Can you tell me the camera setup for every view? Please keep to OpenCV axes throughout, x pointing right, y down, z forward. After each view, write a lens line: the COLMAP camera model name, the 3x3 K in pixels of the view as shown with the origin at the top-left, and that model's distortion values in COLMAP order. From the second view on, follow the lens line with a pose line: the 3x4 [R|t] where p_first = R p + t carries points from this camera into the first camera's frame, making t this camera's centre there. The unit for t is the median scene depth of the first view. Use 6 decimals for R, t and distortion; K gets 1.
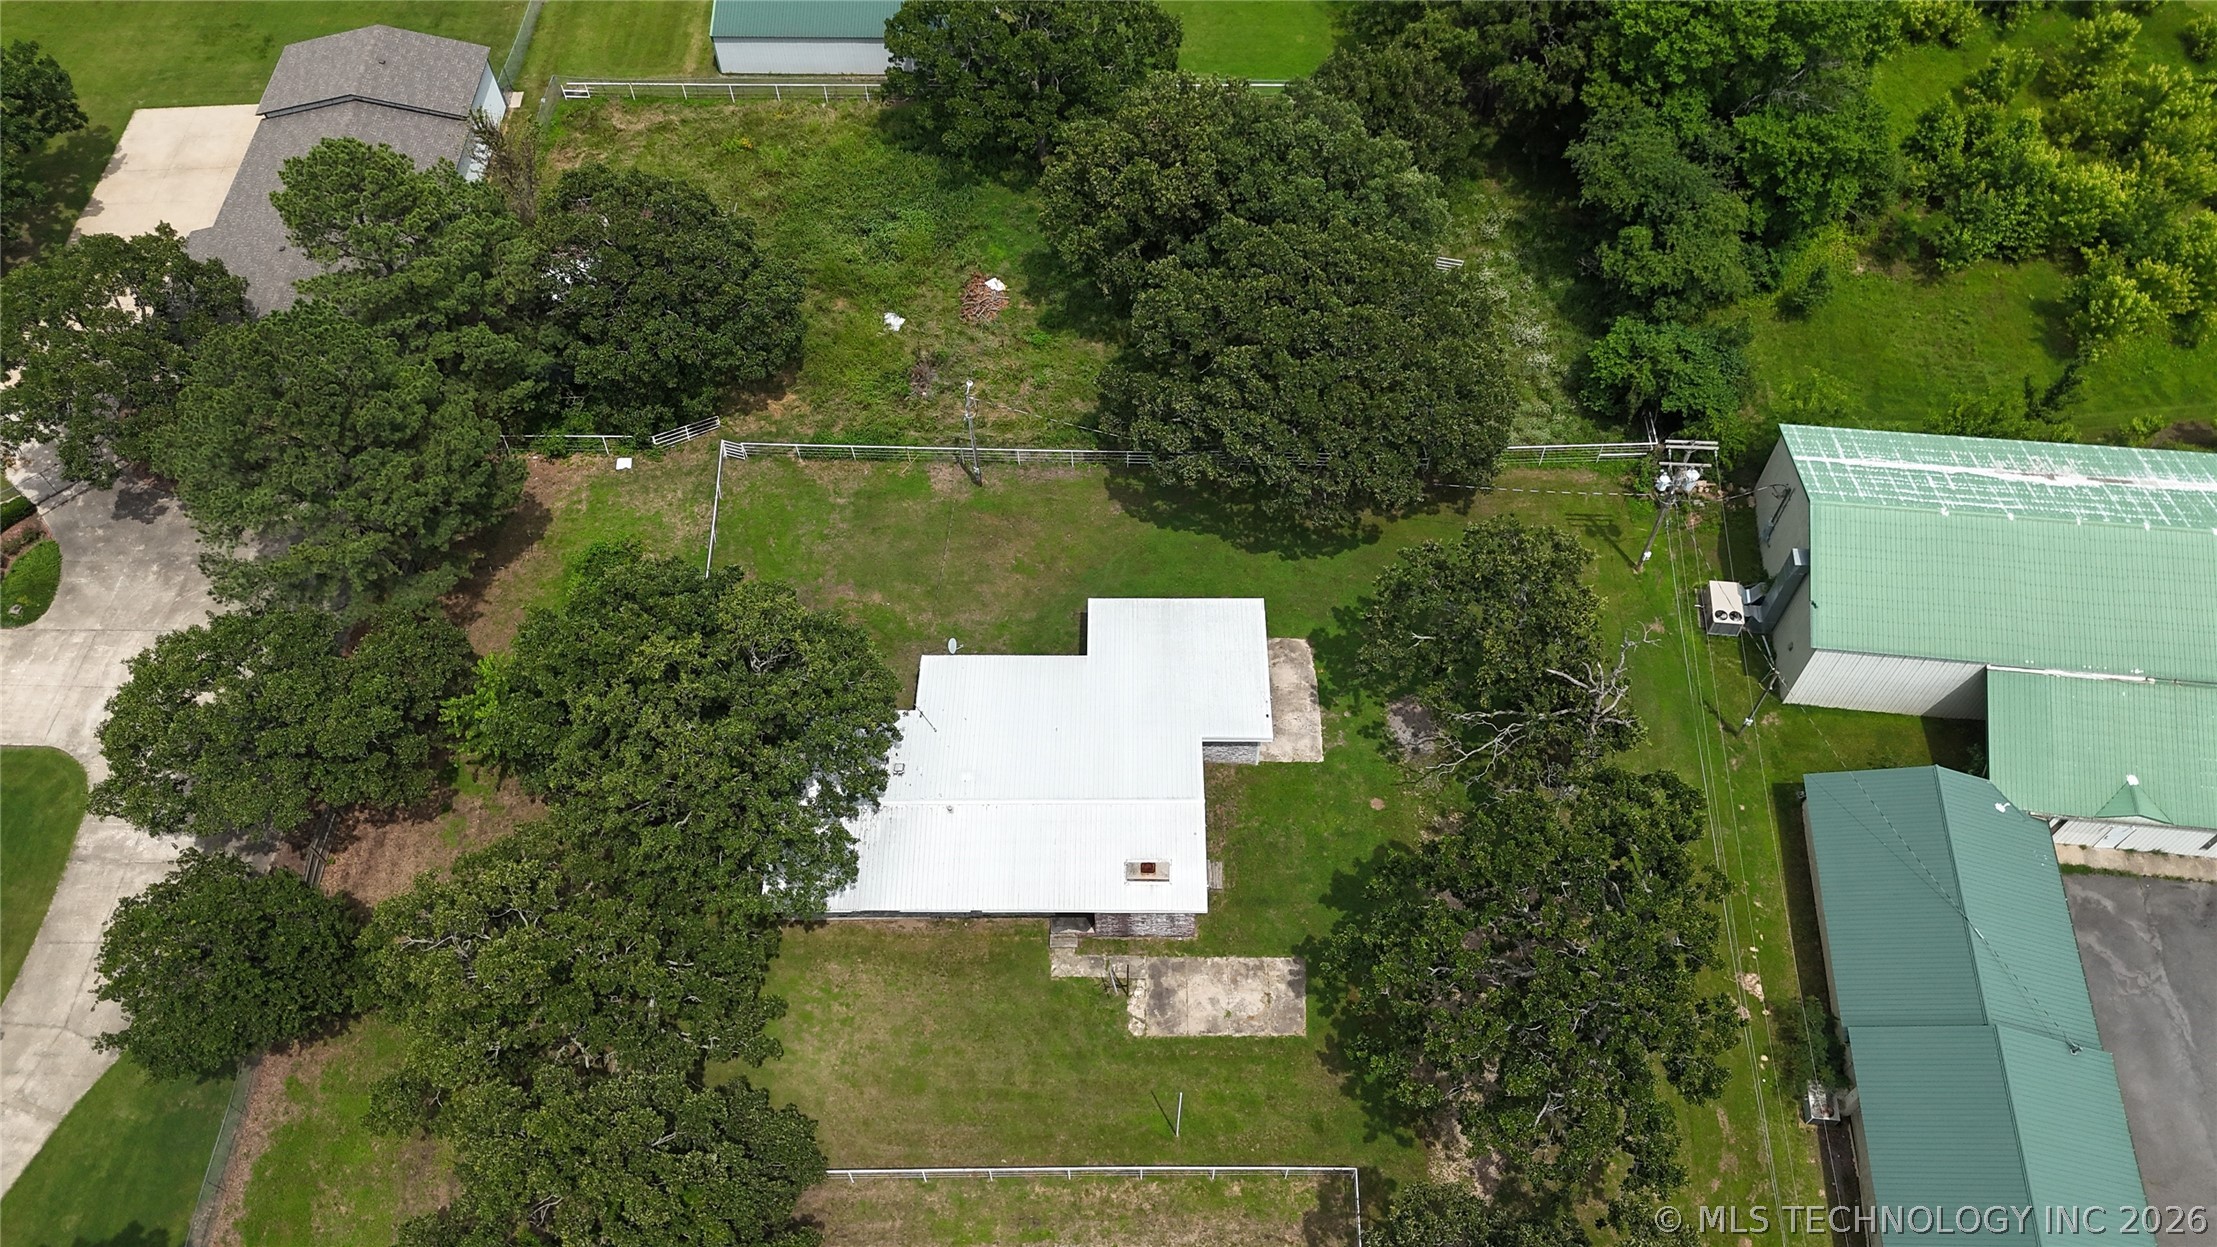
lens RADIAL K [[1643.3, 0, 1105.6], [0, 1643.3, 622.8], [0, 0, 1]] dist [0.083330, -0.081847]
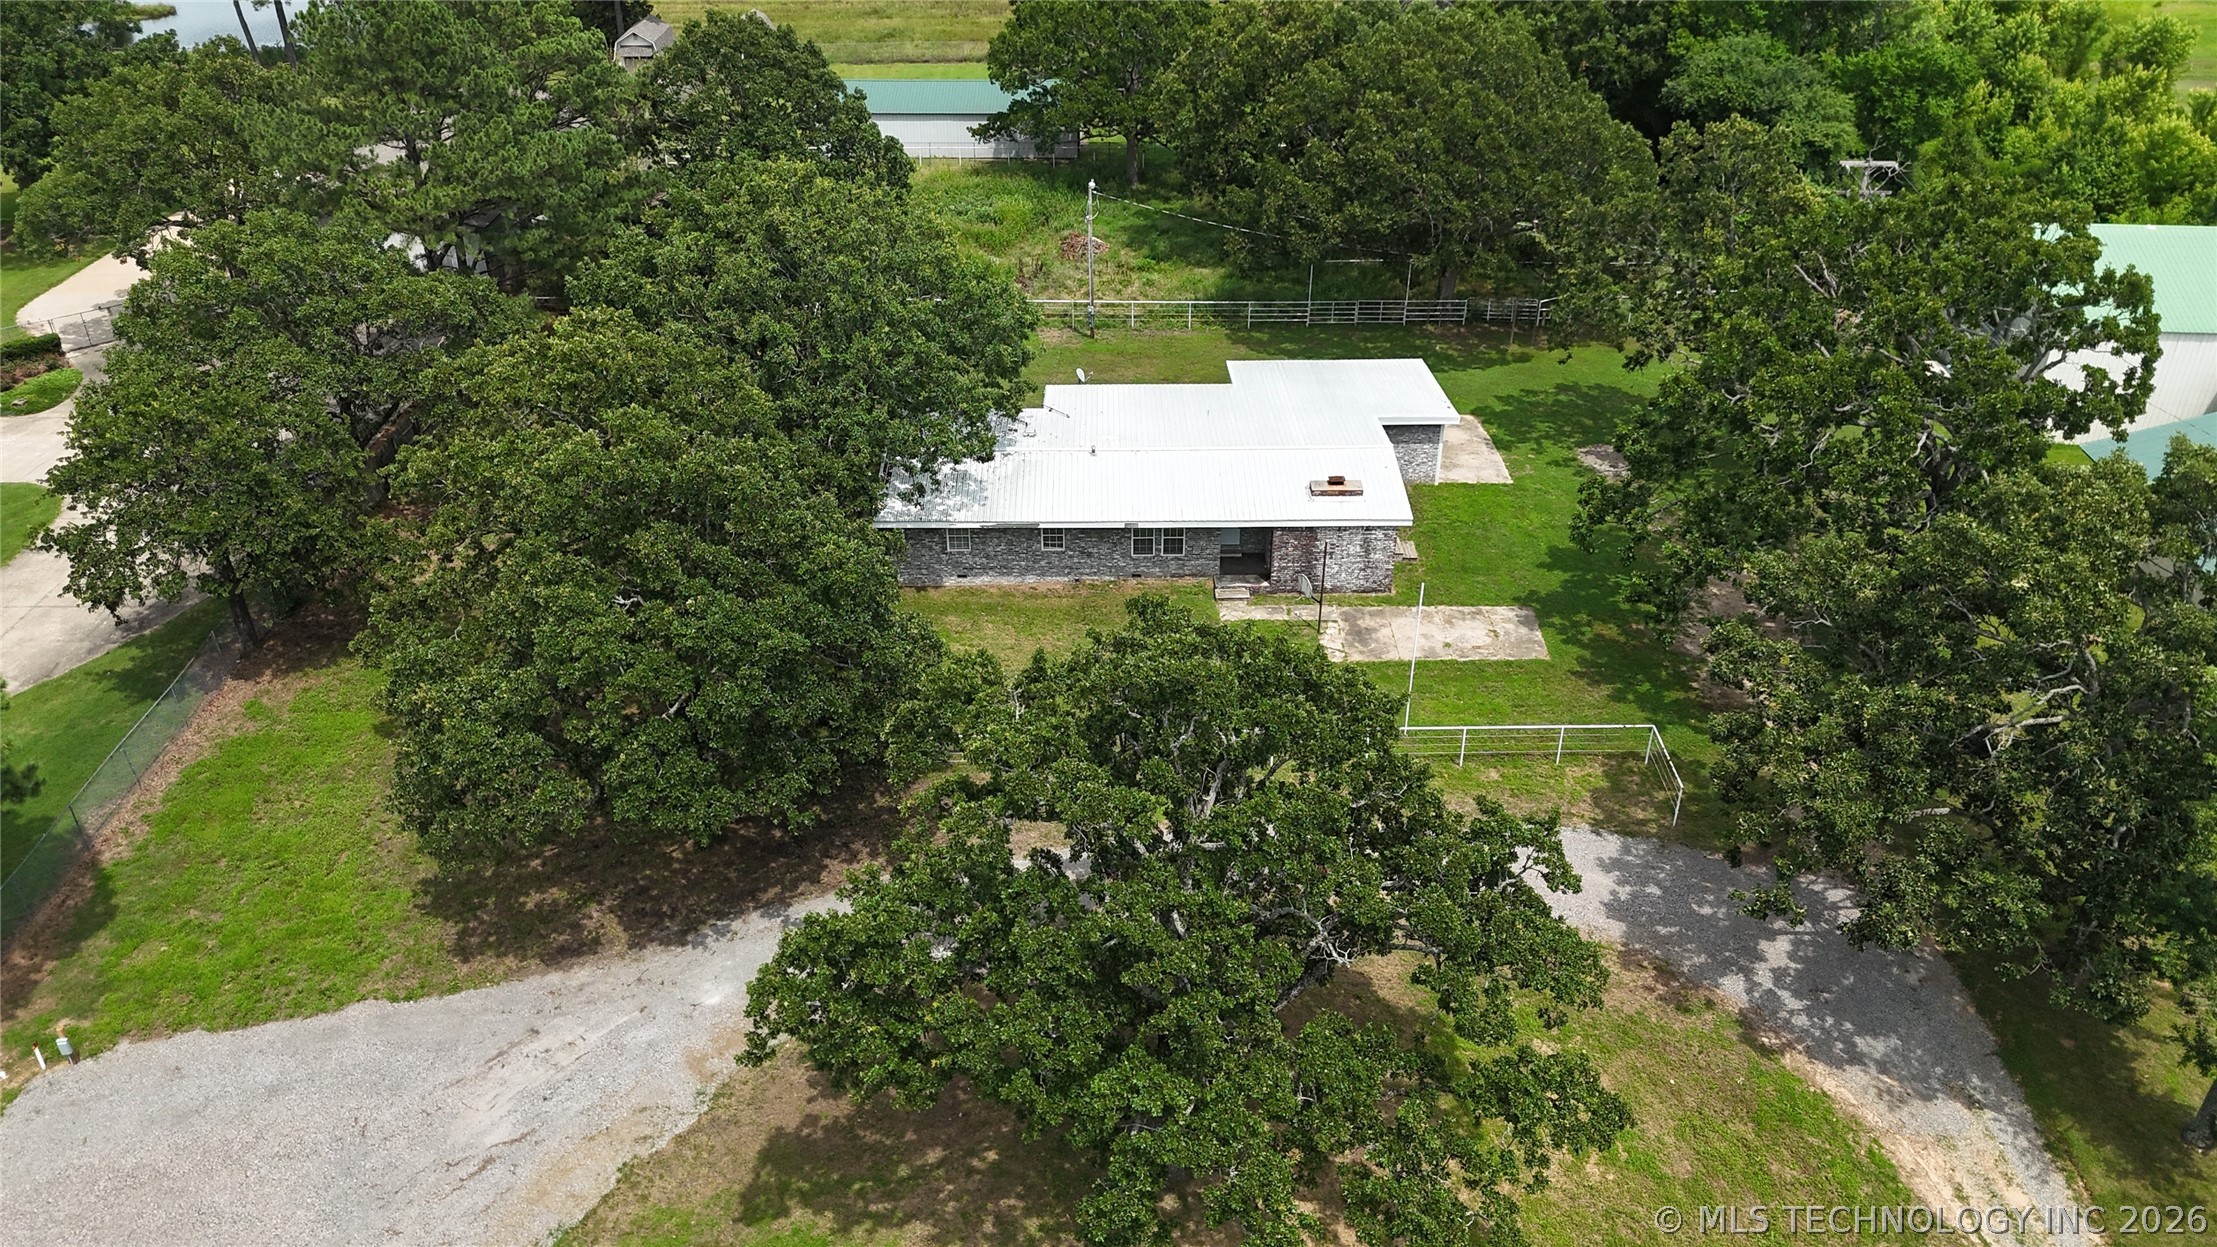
lens RADIAL K [[1643.3, 0, 1099.3], [0, 1643.3, 622.7], [0, 0, 1]] dist [0.083330, -0.081847]
pose [[0.999888, 0.000015, 0.014953, -0.098057], [0.006381, 0.903953, -0.427584, 0.524827], [-0.013523, 0.427632, 0.903852, 0.257508]]
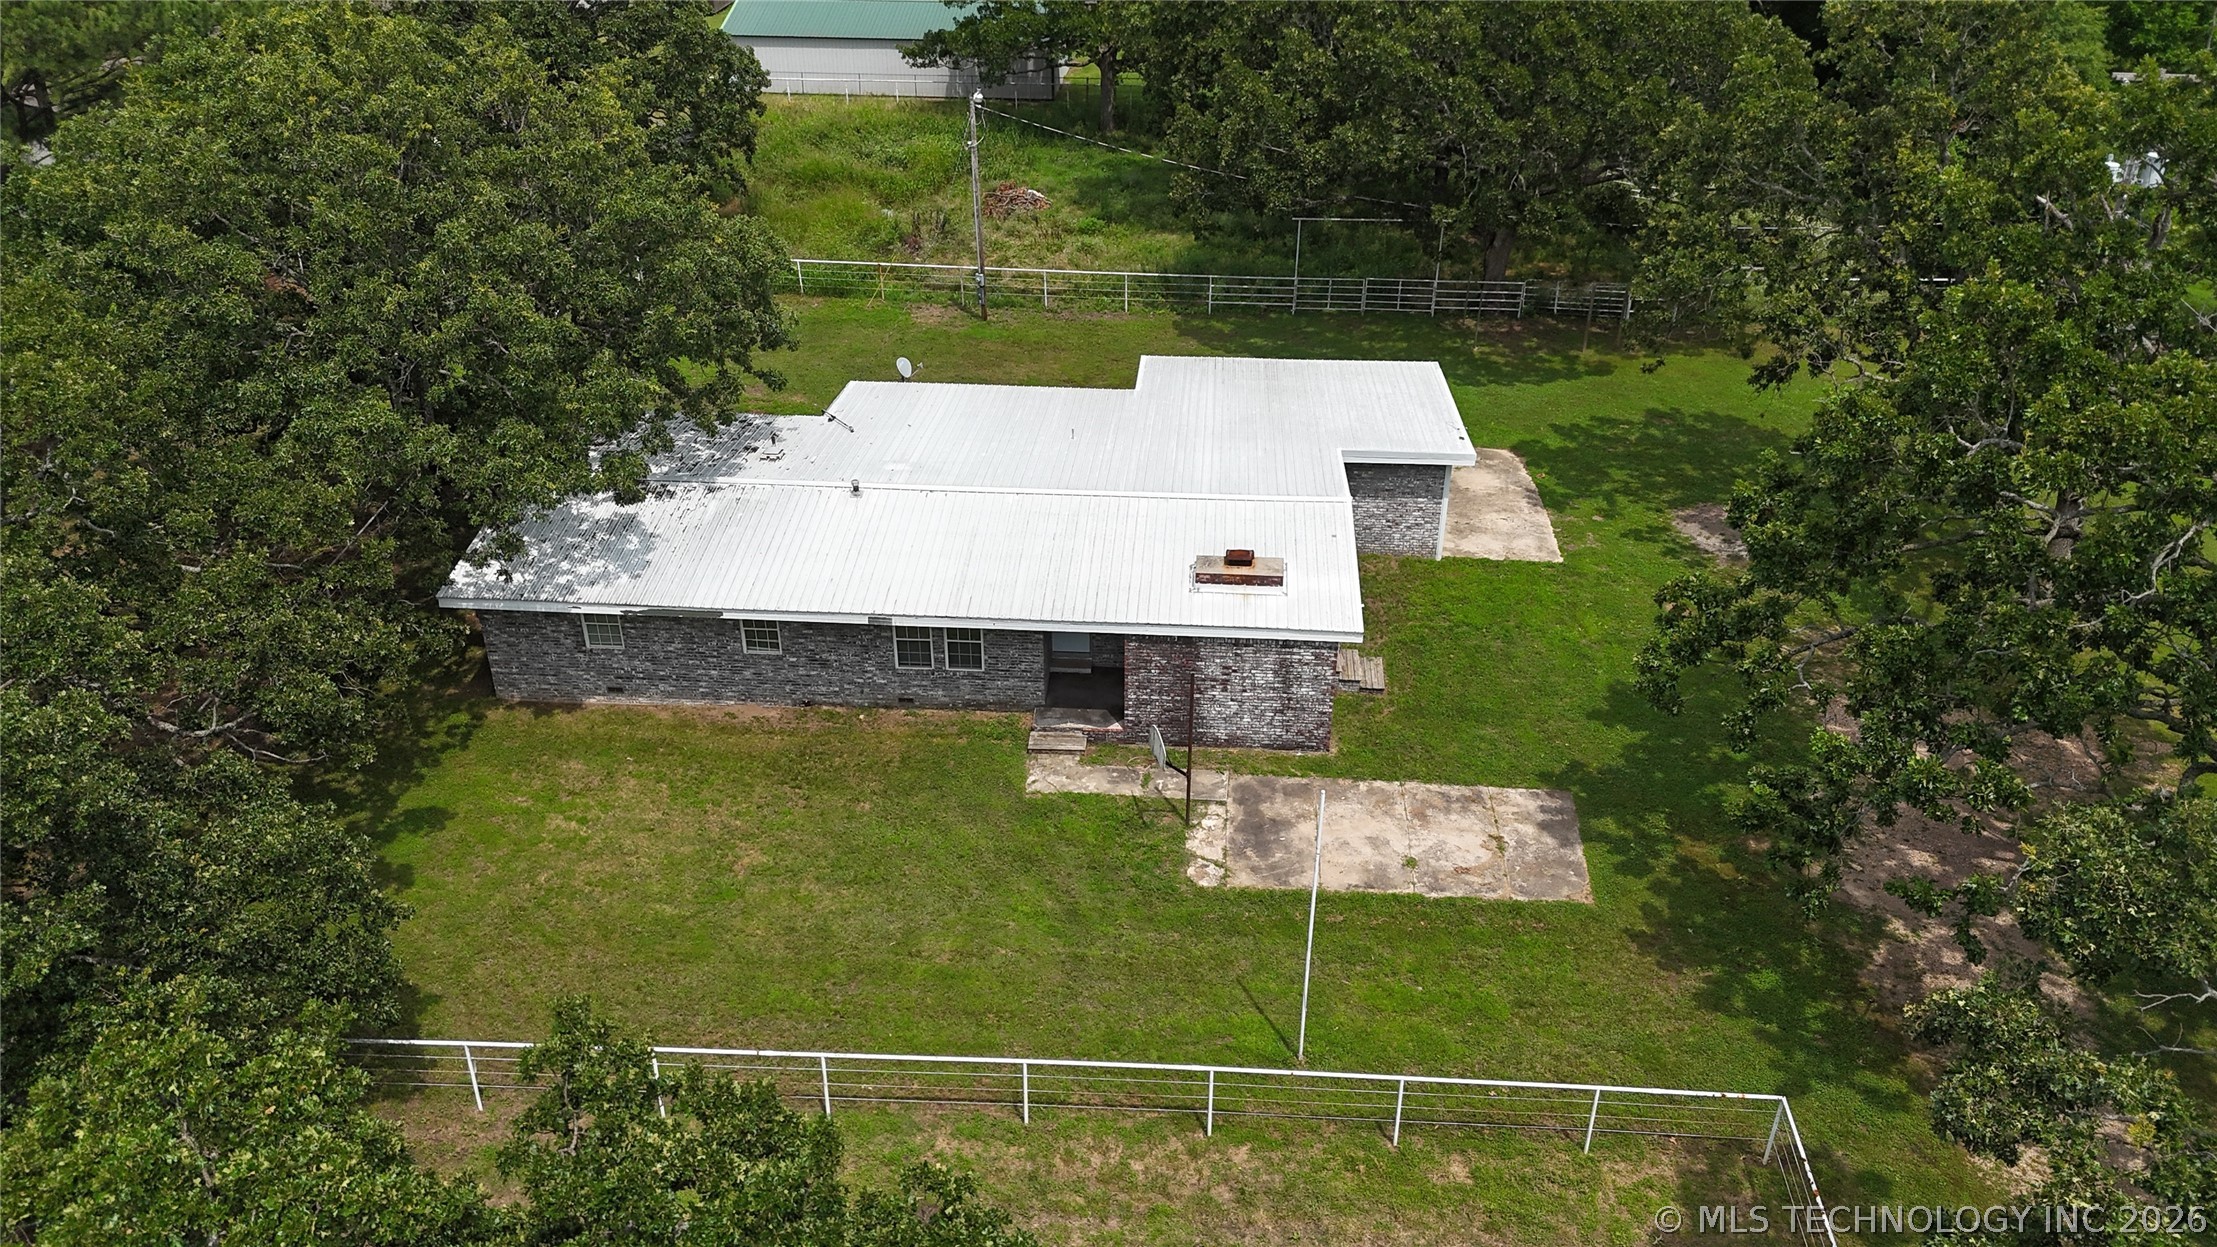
lens RADIAL K [[1643.3, 0, 1110.5], [0, 1643.3, 618.3], [0, 0, 1]] dist [0.083330, -0.081847]
pose [[0.998116, 0.042895, -0.043858, 0.008951], [-0.057708, 0.899062, -0.434002, 0.348727], [0.020814, 0.435715, 0.899844, 0.524711]]
